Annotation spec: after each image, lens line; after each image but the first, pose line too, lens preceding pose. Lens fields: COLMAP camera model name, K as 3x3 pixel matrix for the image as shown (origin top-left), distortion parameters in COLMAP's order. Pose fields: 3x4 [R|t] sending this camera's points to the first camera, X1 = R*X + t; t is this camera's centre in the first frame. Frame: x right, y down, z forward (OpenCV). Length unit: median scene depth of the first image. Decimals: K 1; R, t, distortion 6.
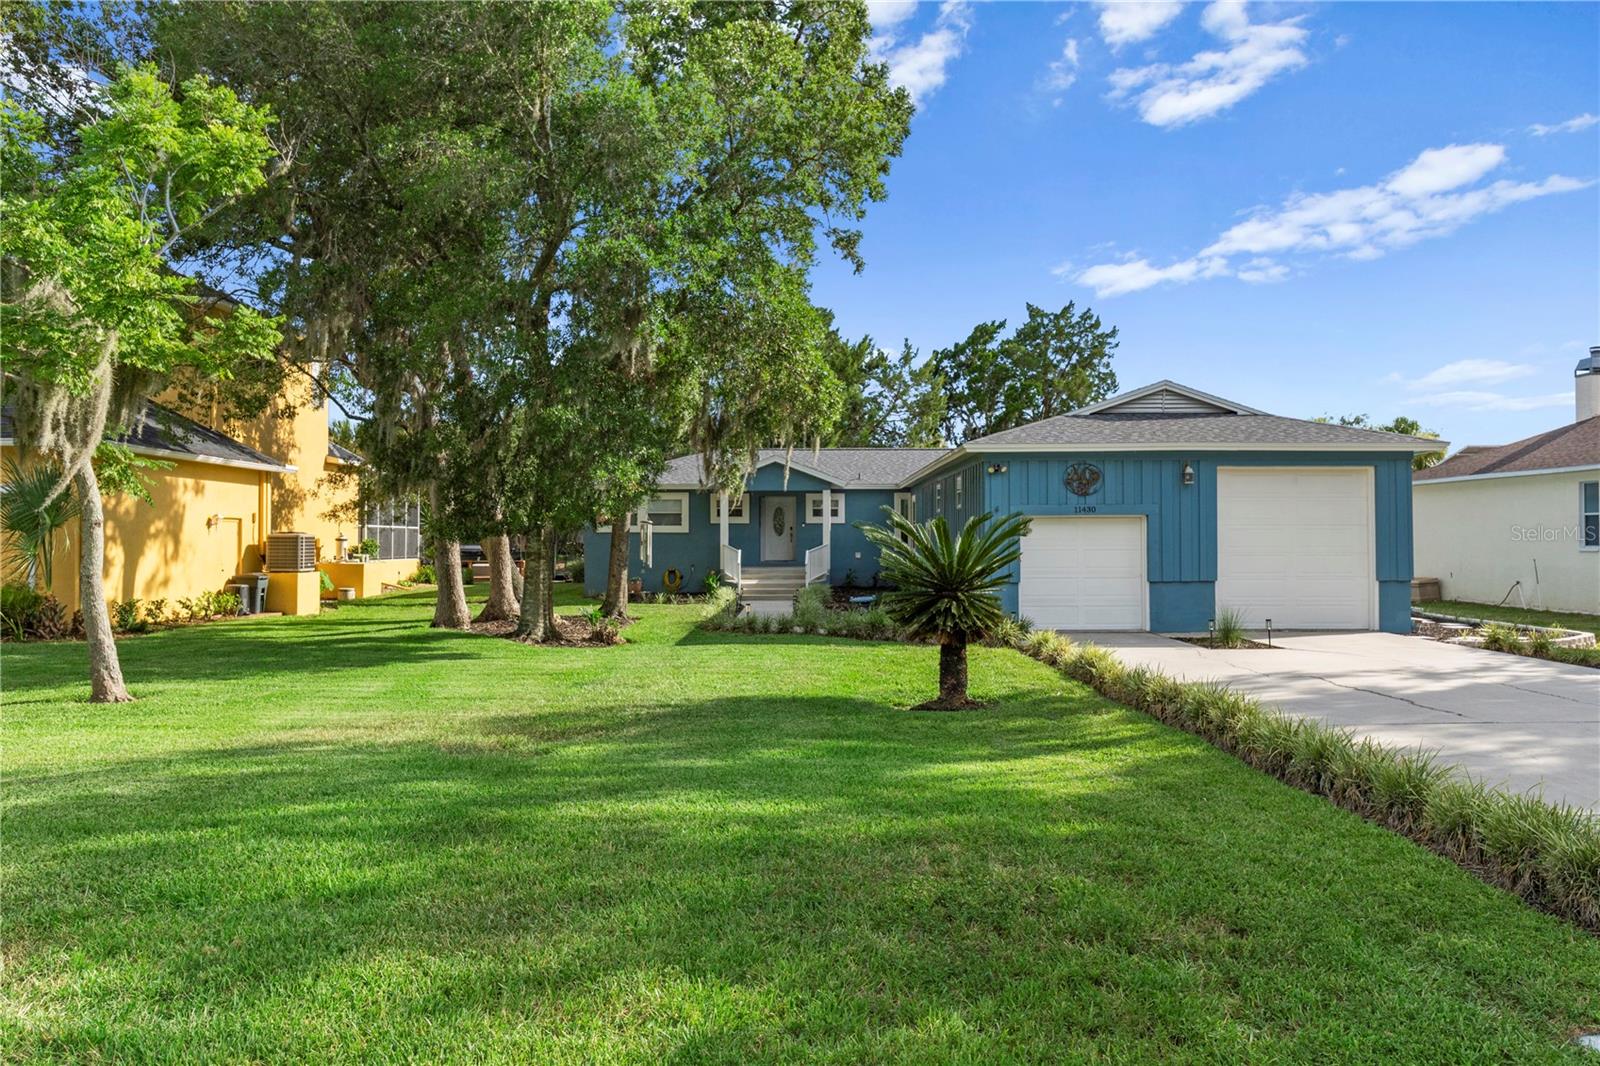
lens RADIAL K [[1133.1, 0, 802.9], [0, 1133.1, 516.8], [0, 0, 1]] dist [0.004174, -0.003295]
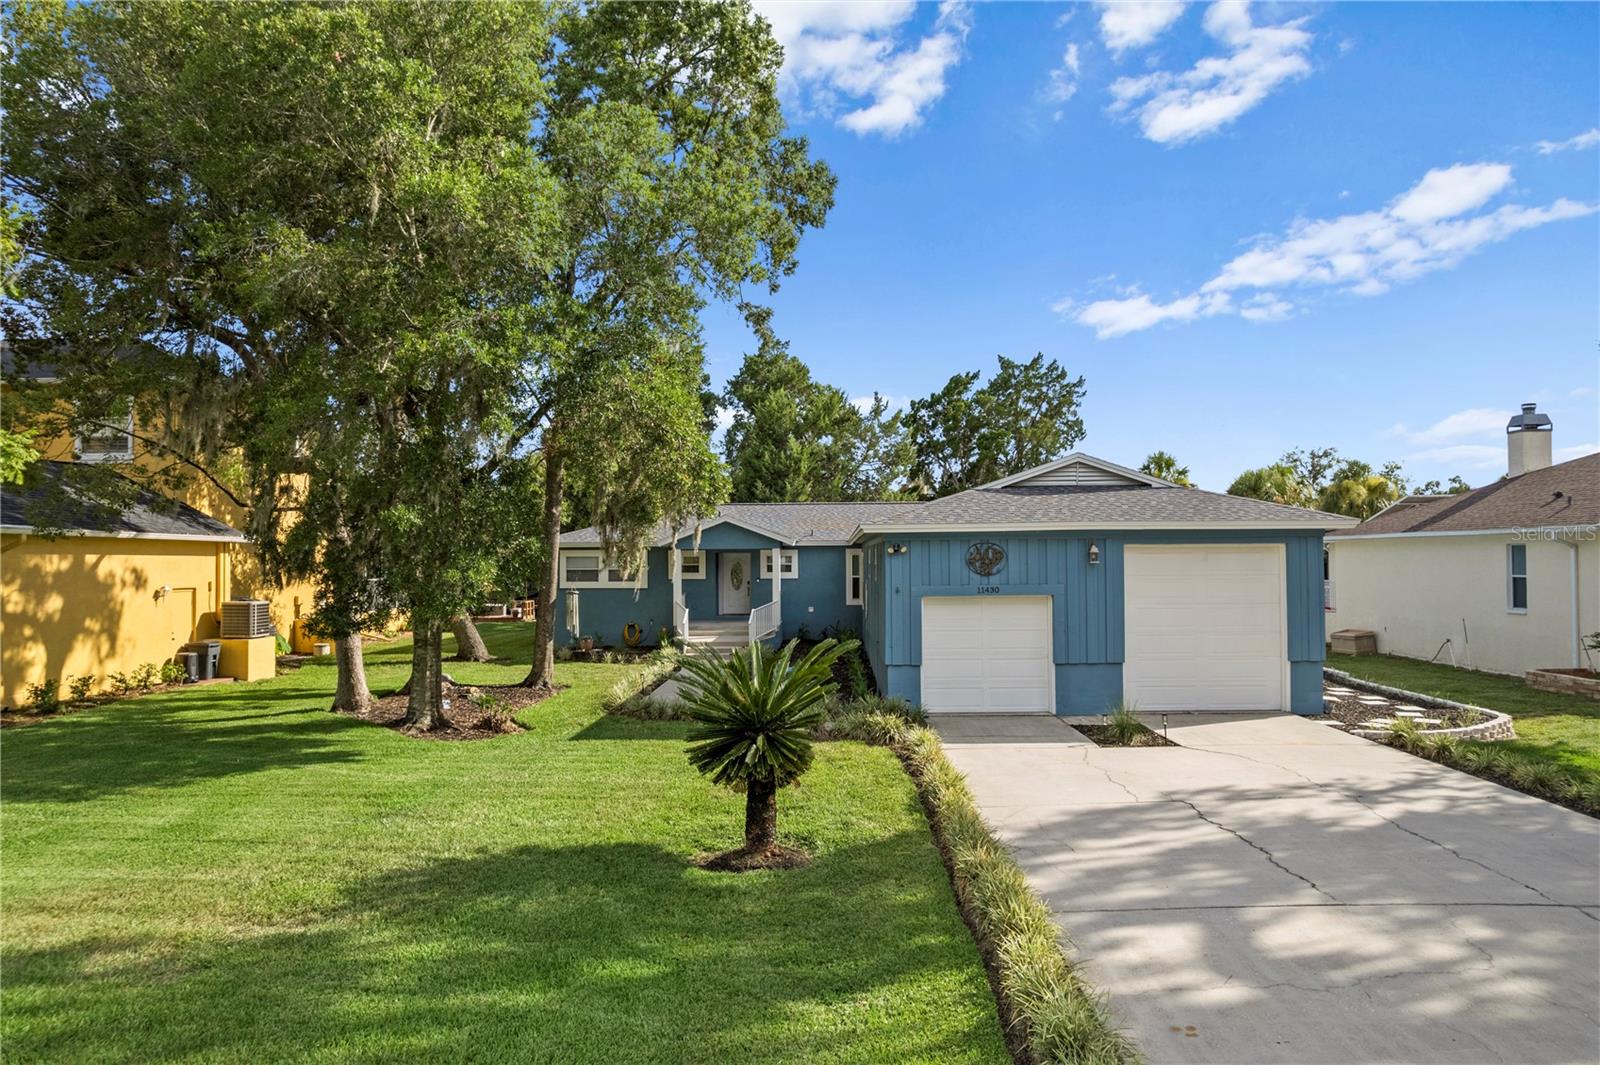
lens RADIAL K [[1022.1, 0, 800.0], [0, 1022.1, 532.5], [0, 0, 1]] dist [-0.048170, 0.033800]
pose [[0.999458, -0.006415, -0.032275, 0.073530], [0.006240, 0.999965, -0.005521, -0.033090], [0.032309, 0.005317, 0.999464, 0.074513]]
